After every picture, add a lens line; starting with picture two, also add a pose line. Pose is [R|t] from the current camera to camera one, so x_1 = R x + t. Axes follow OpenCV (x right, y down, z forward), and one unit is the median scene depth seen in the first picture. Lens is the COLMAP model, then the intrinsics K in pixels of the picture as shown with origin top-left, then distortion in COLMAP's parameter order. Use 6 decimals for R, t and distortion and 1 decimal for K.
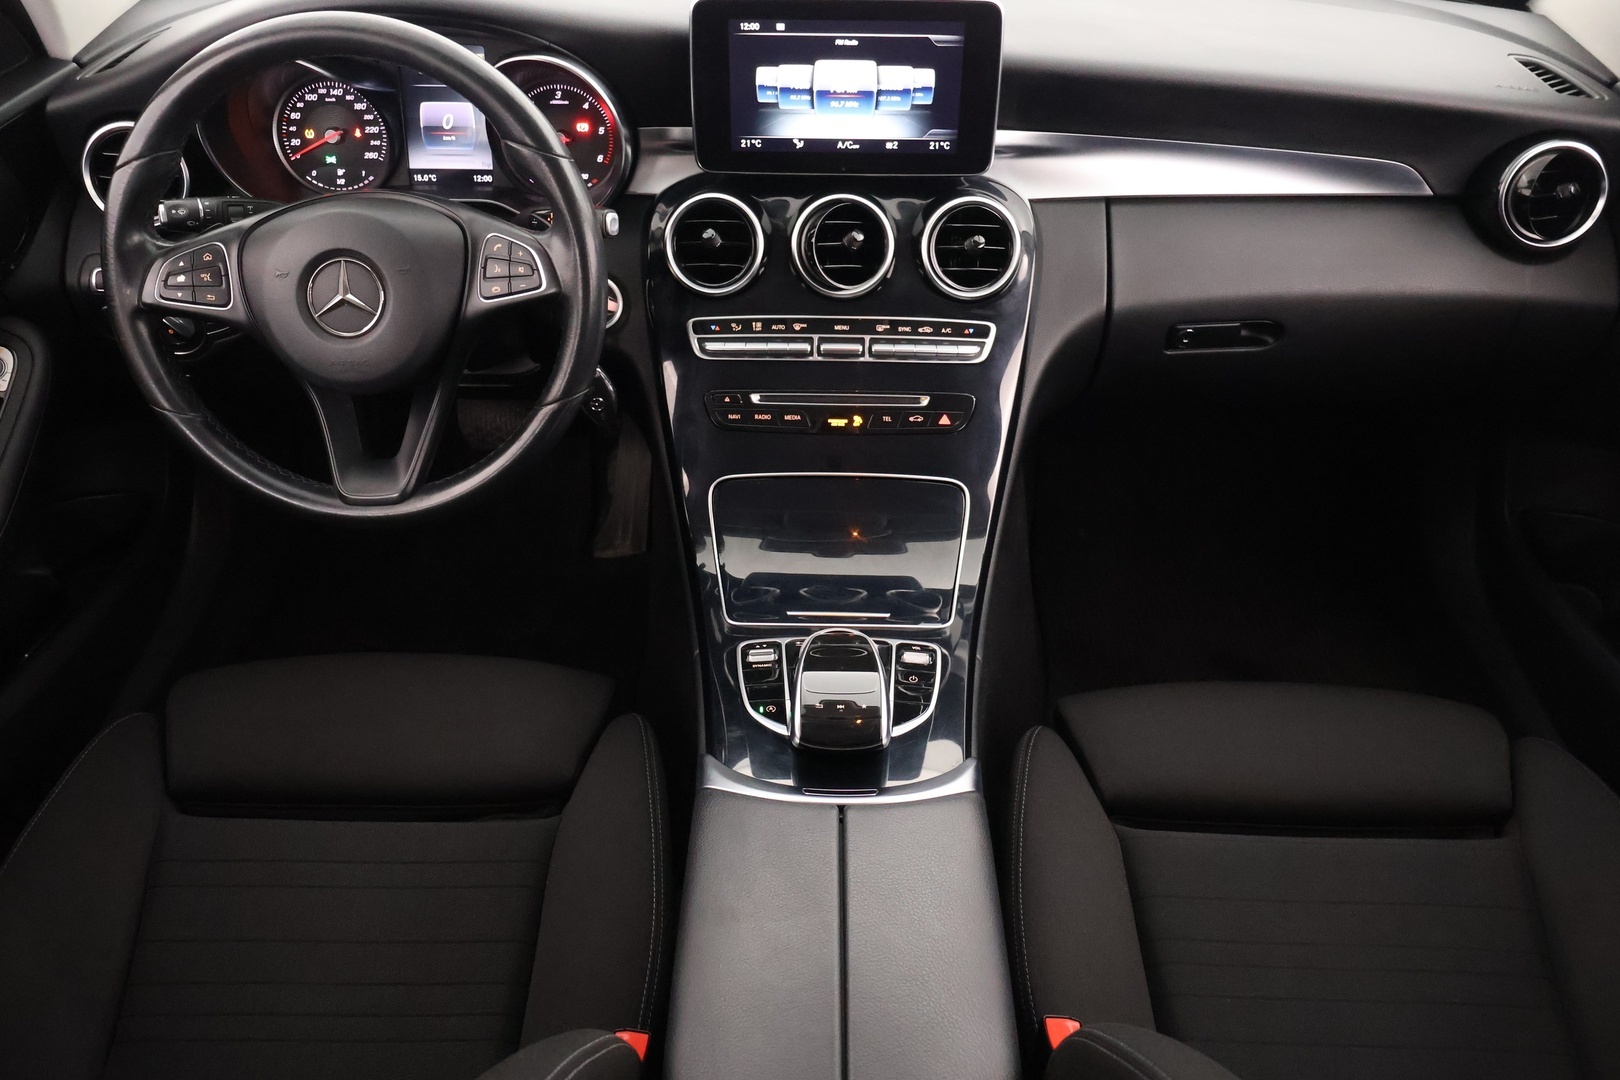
lens RADIAL K [[1388.1, 0, 807.6], [0, 1388.1, 538.9], [0, 0, 1]] dist [0.004440, -0.000040]
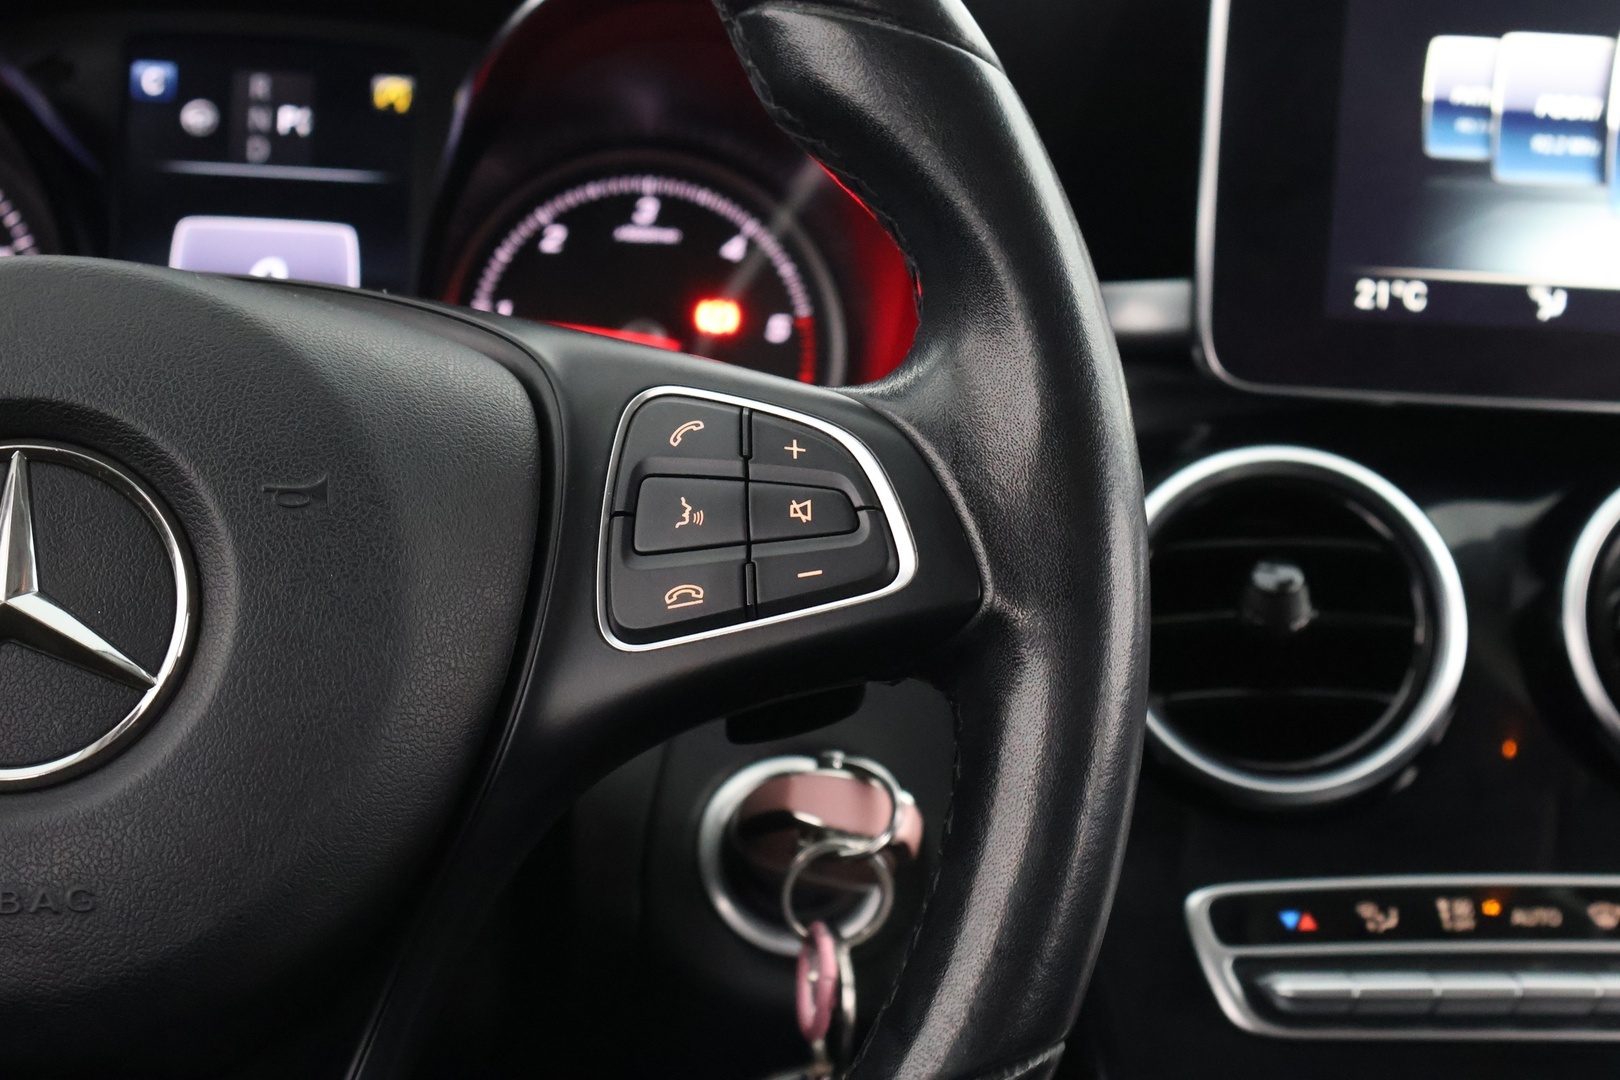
lens RADIAL K [[2749.3, 0, 823.0], [0, 2749.3, 528.2], [0, 0, 1]] dist [0.014949, 0.000000]
pose [[0.992369, 0.027568, 0.120178, -0.223447], [0.026531, 0.904112, -0.426471, 0.002053], [-0.120411, 0.426405, 0.896482, 0.510233]]
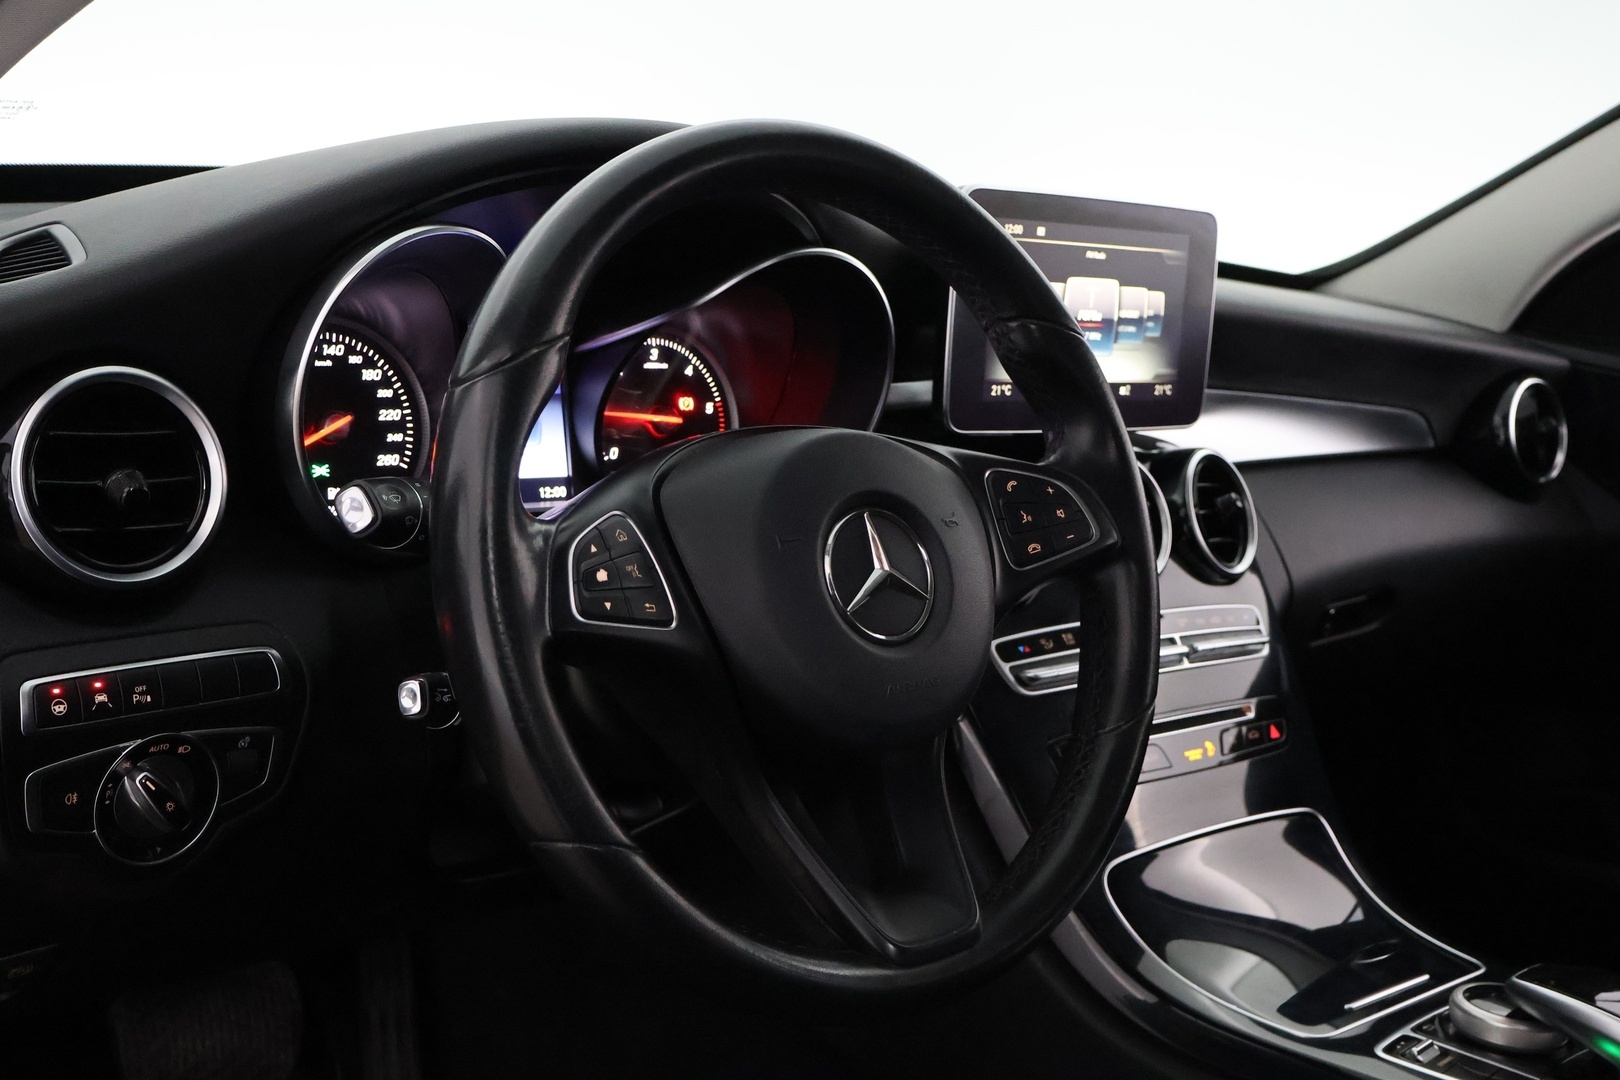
lens RADIAL K [[1899.6, 0, 809.5], [0, 1899.6, 556.8], [0, 0, 1]] dist [0.078333, 0.000000]
pose [[0.729432, -0.073282, 0.680117, -0.762336], [0.314412, 0.918916, -0.238198, -0.007998], [-0.607515, 0.387586, 0.693328, 0.416195]]
